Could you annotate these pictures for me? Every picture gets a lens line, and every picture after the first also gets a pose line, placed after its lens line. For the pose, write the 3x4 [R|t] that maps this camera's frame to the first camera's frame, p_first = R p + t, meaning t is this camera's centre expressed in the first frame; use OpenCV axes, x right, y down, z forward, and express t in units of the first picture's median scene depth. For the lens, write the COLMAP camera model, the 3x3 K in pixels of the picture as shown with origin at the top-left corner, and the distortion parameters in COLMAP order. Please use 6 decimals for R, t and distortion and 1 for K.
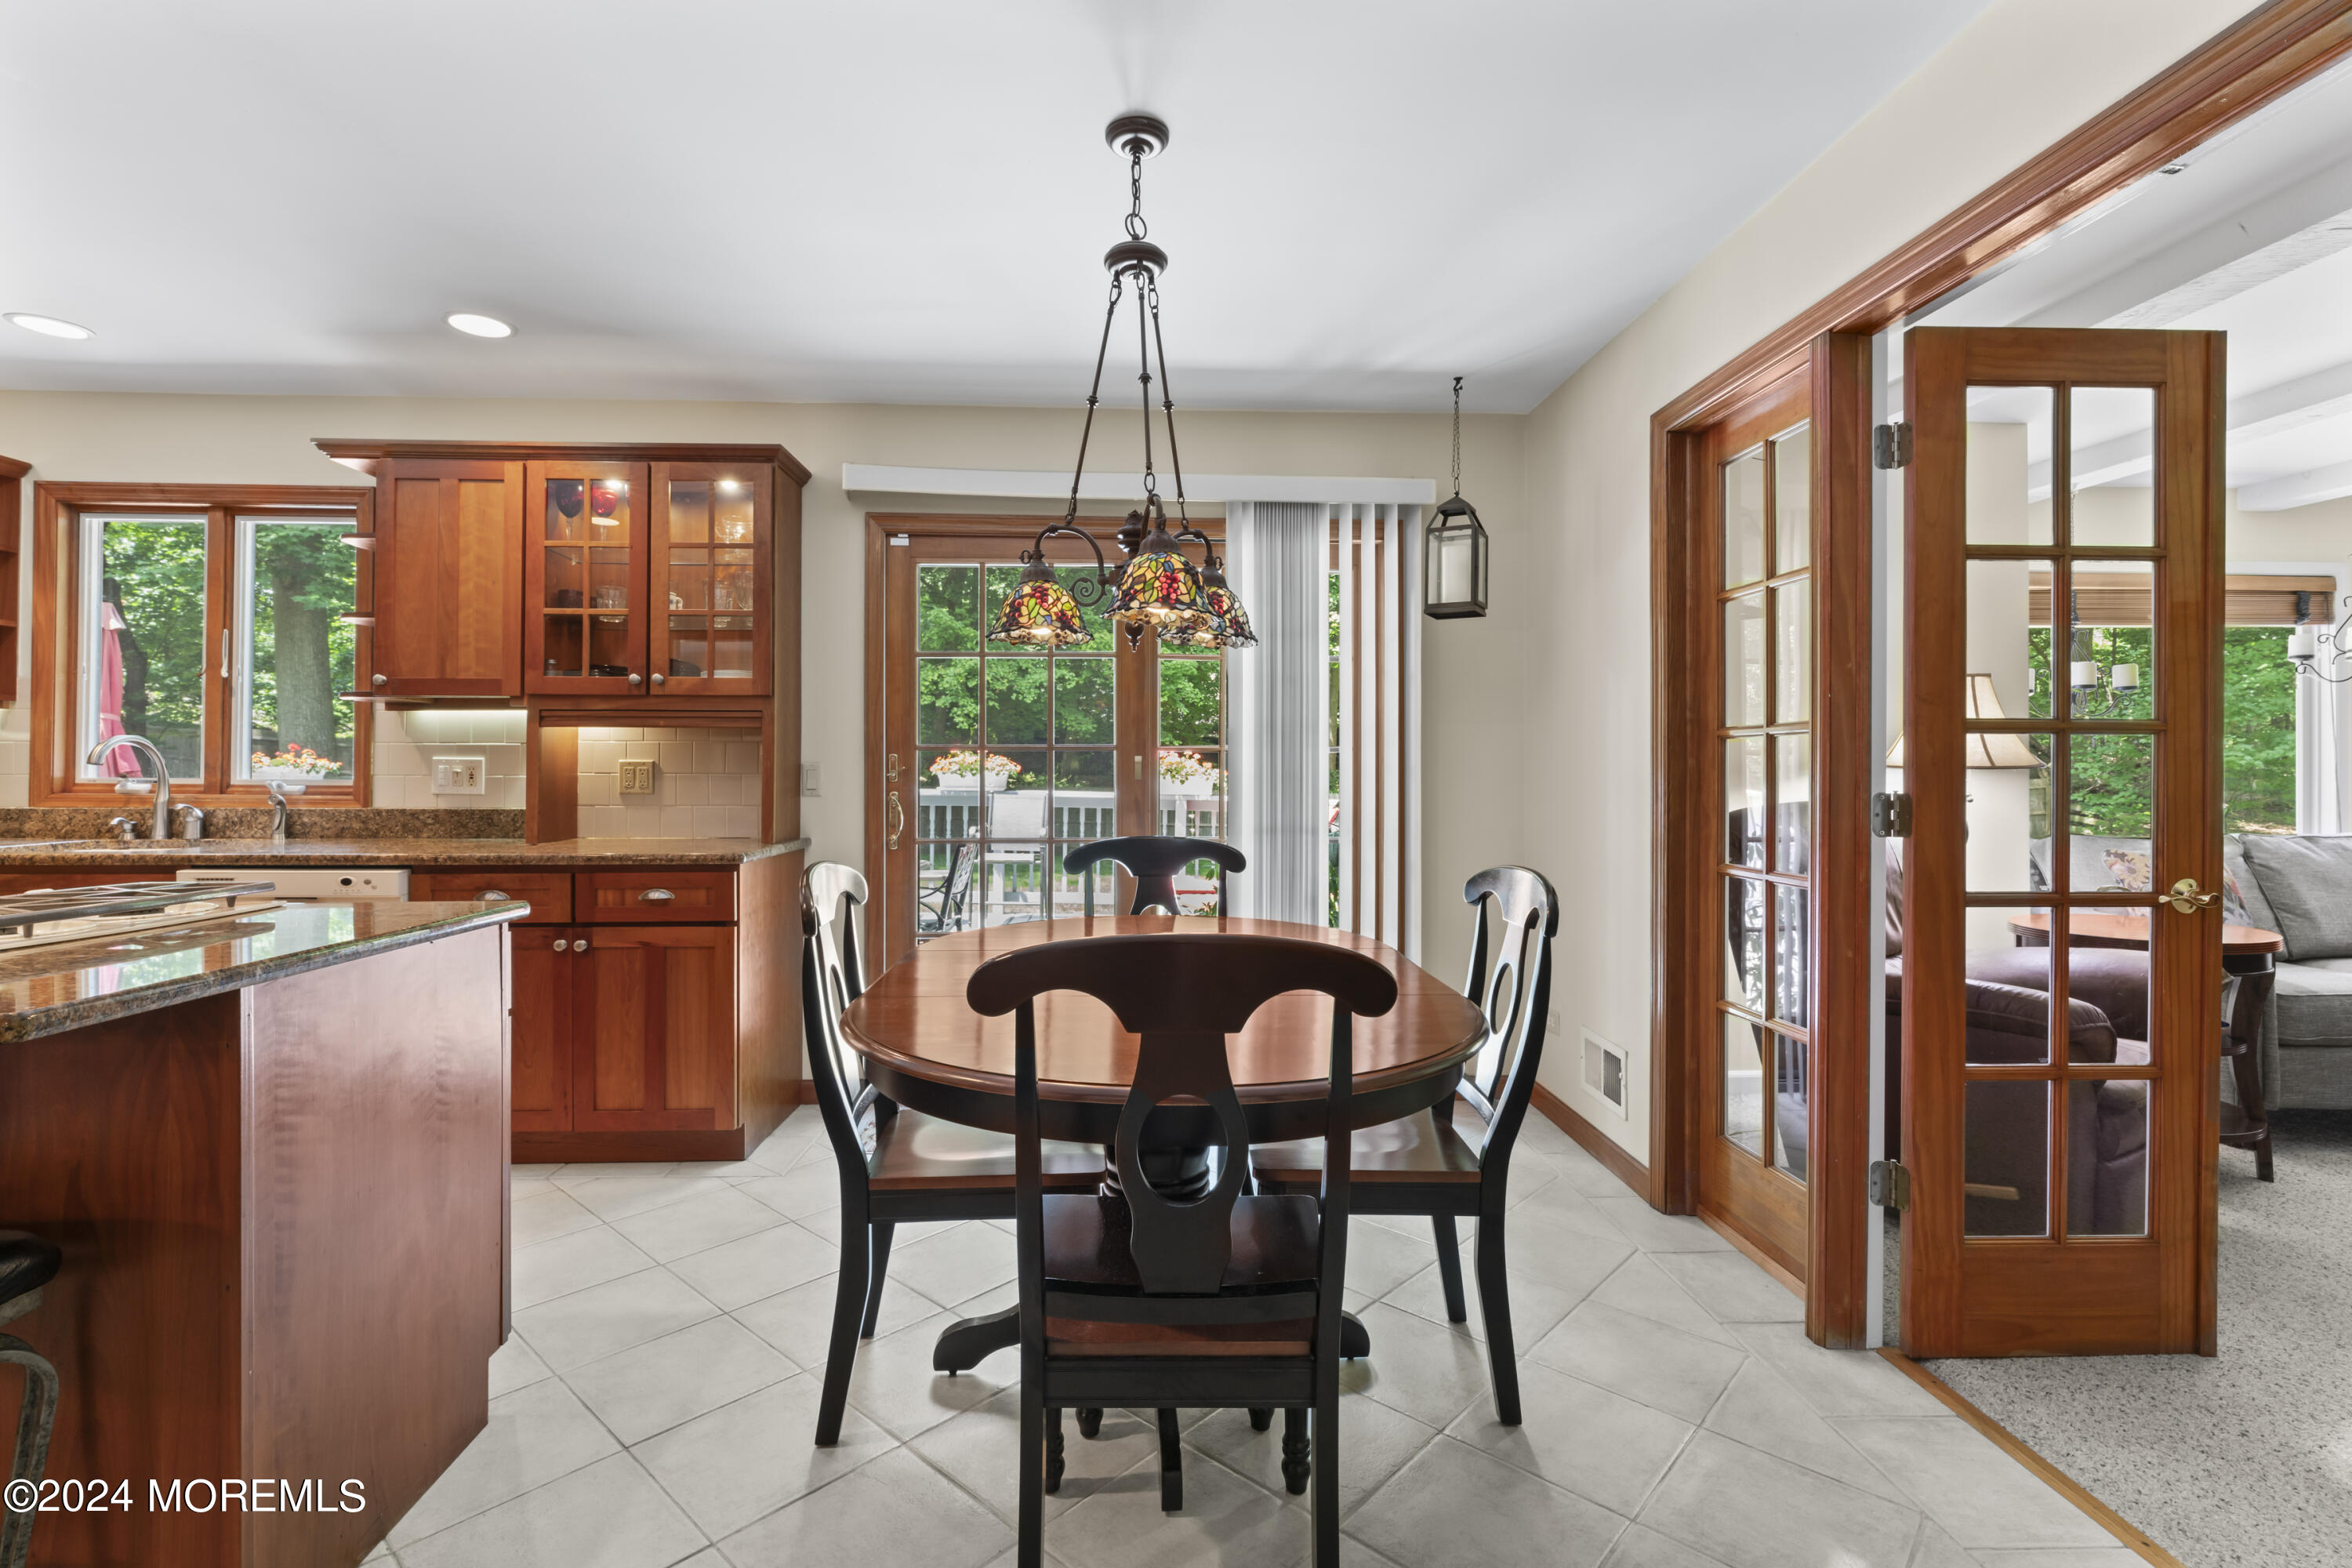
lens RADIAL K [[1083.0, 0, 1184.2], [0, 1083.0, 768.4], [0, 0, 1]] dist [-0.003093, -0.000338]
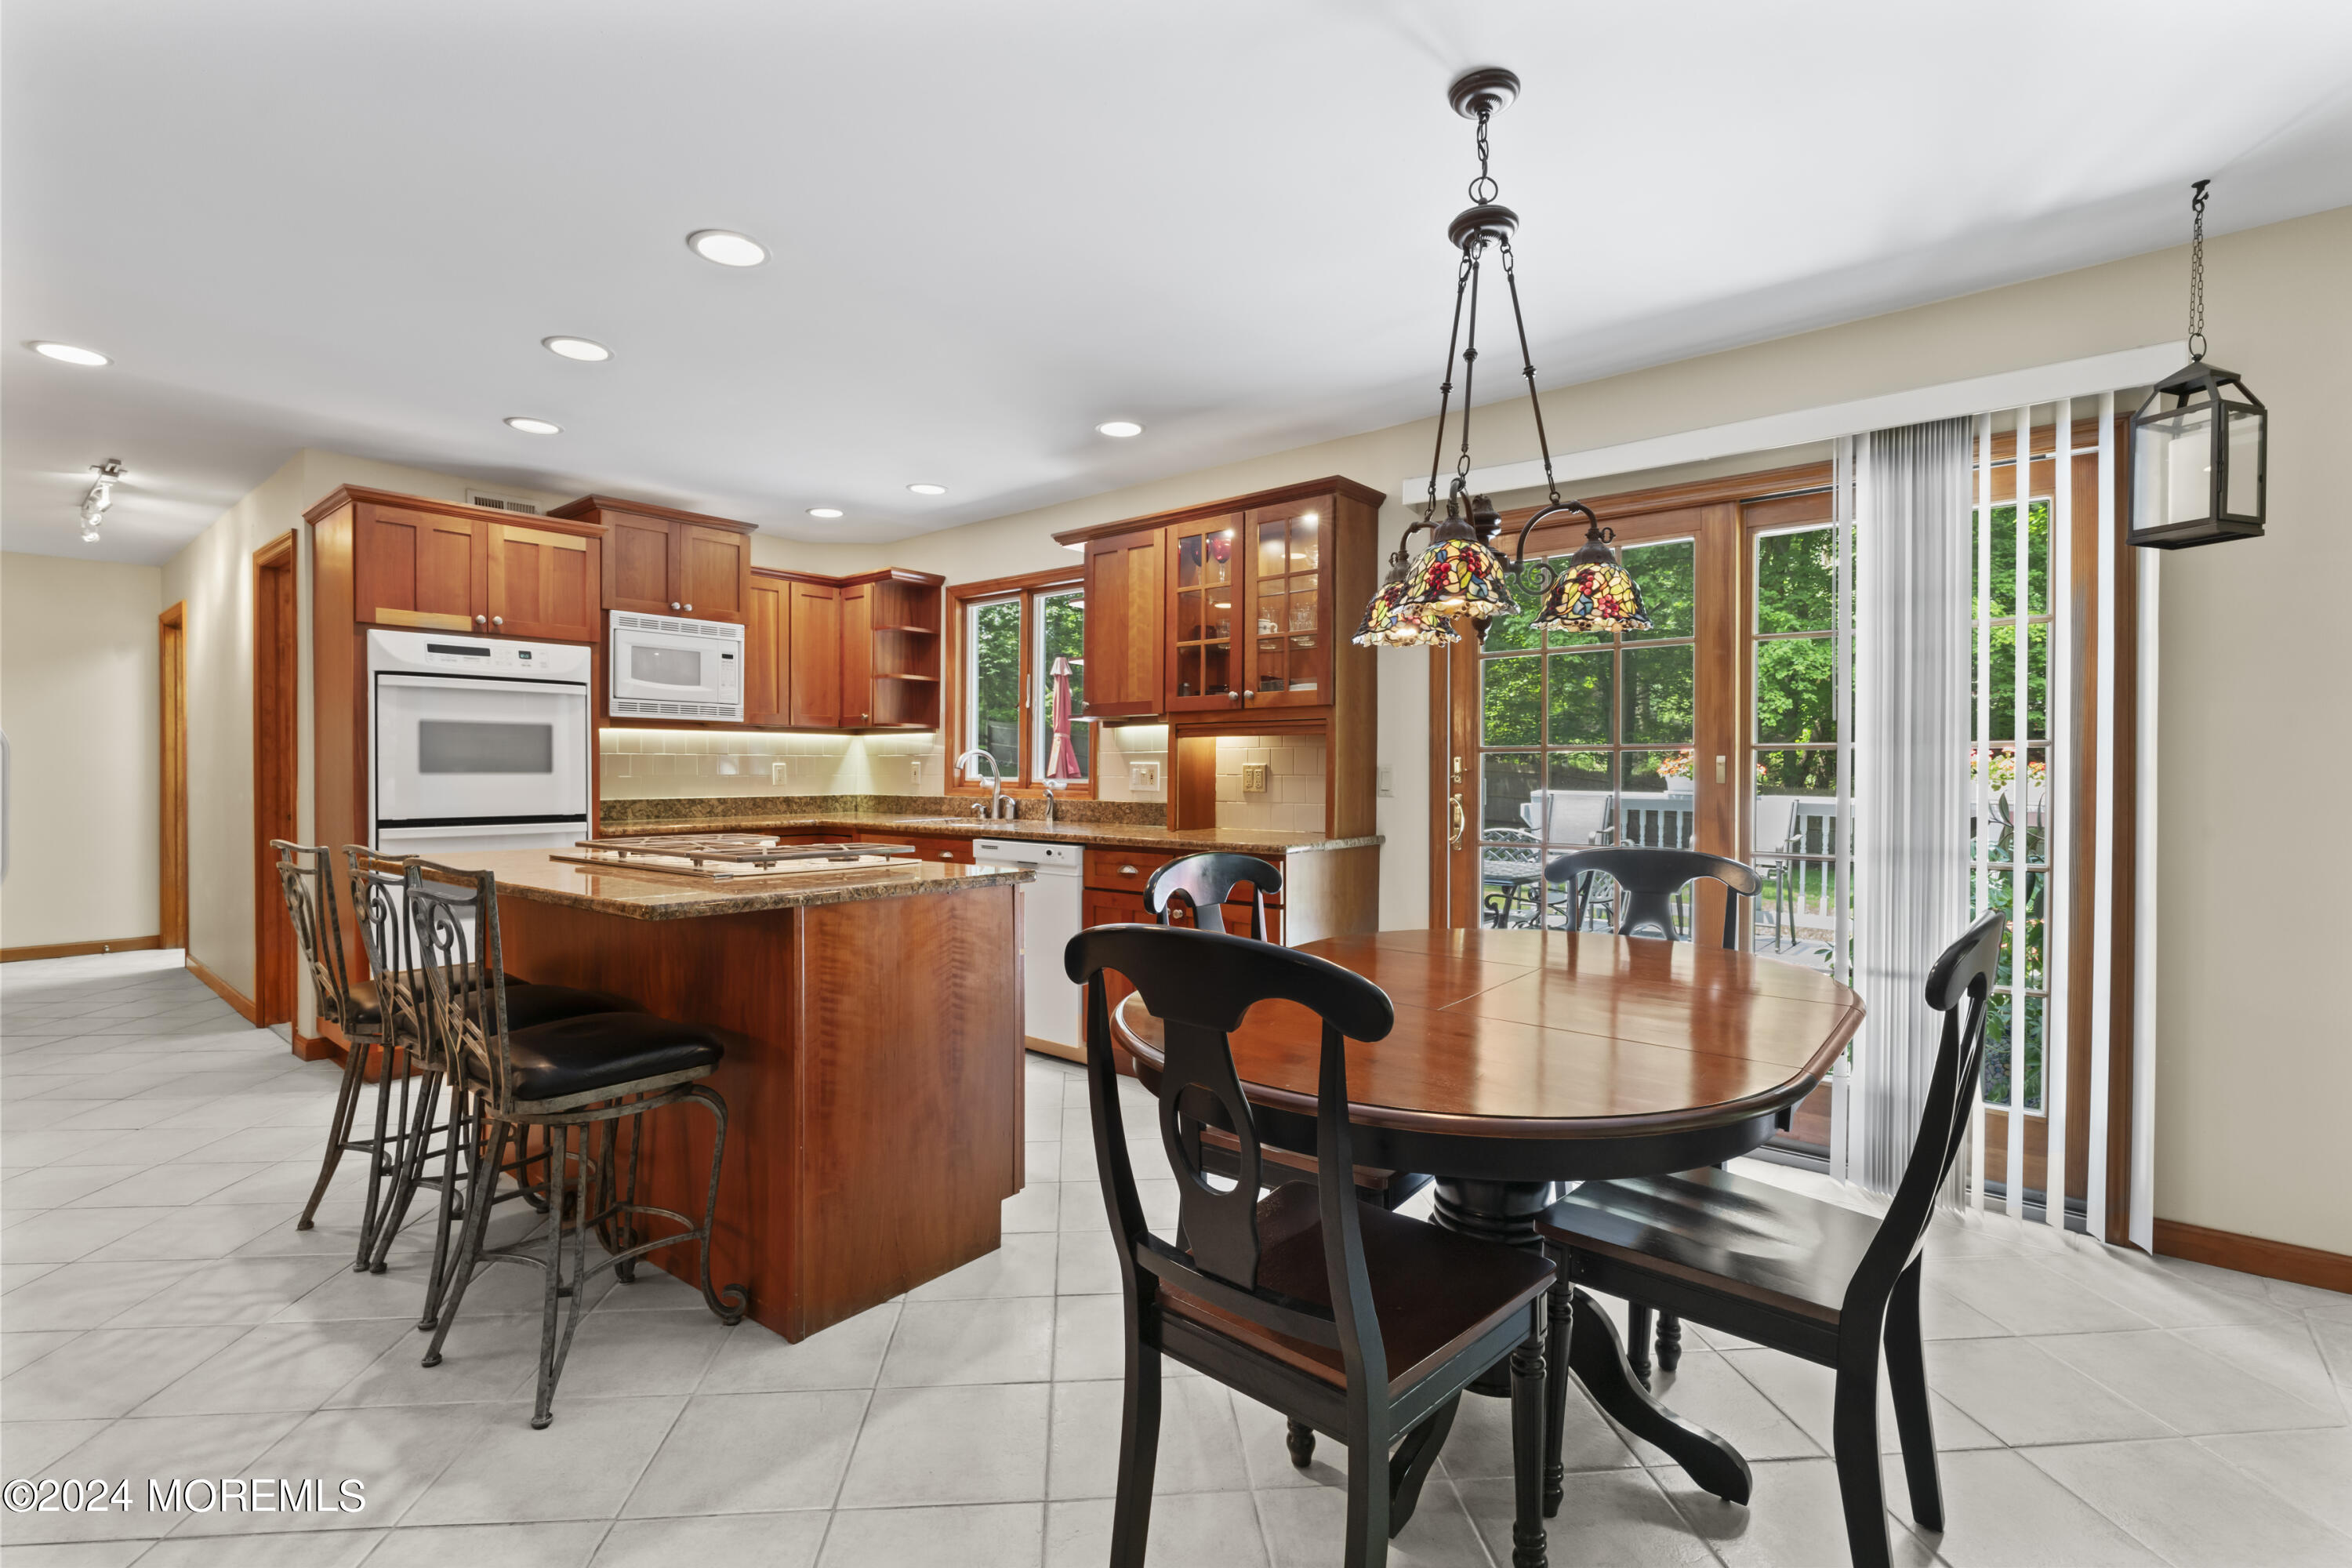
lens RADIAL K [[1083.0, 0, 1170.5], [0, 1083.0, 781.3], [0, 0, 1]] dist [-0.003093, -0.000338]
pose [[0.729516, 0.005440, -0.683942, 0.249580], [0.001315, 0.999955, 0.009355, 0.000183], [0.683962, -0.007724, 0.729476, 0.080832]]
